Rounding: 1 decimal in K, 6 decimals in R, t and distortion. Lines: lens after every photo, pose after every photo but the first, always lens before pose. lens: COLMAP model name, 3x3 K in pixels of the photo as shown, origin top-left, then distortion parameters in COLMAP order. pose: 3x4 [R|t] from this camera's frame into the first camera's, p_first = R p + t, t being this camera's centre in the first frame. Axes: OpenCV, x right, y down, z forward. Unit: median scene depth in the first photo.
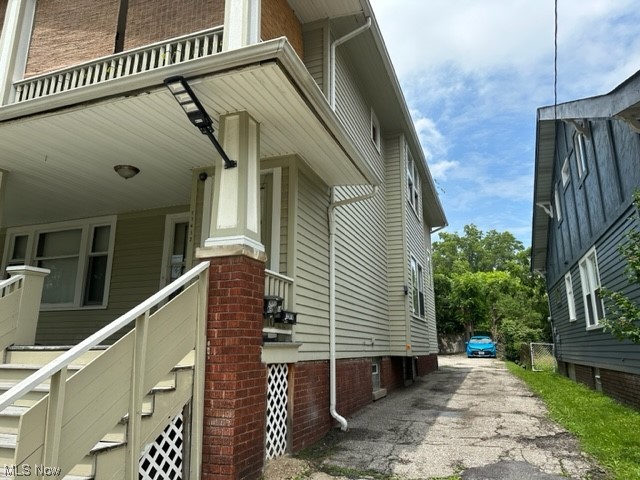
lens RADIAL K [[456.8, 0, 320.0], [0, 456.8, 240.0], [0, 0, 1]] dist [0.047916, -0.081481]
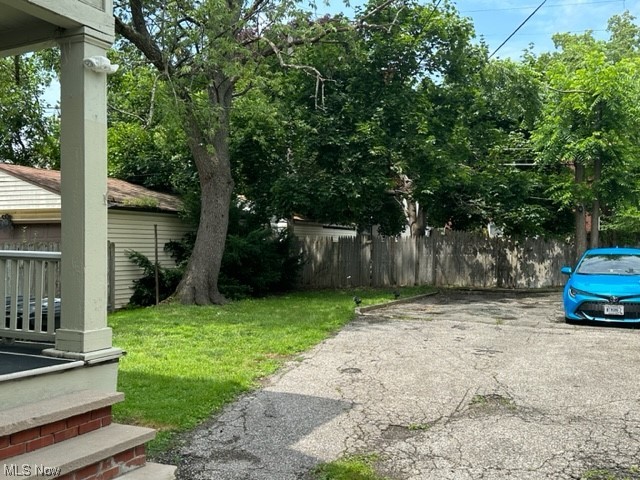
lens RADIAL K [[663.1, 0, 320.0], [0, 663.1, 240.0], [0, 0, 1]] dist [0.062826, 0.001074]
pose [[0.995639, 0.008201, -0.092931, 0.170240], [0.012431, 0.975585, 0.219269, 0.091404], [0.092460, -0.219468, 0.971229, 0.484188]]
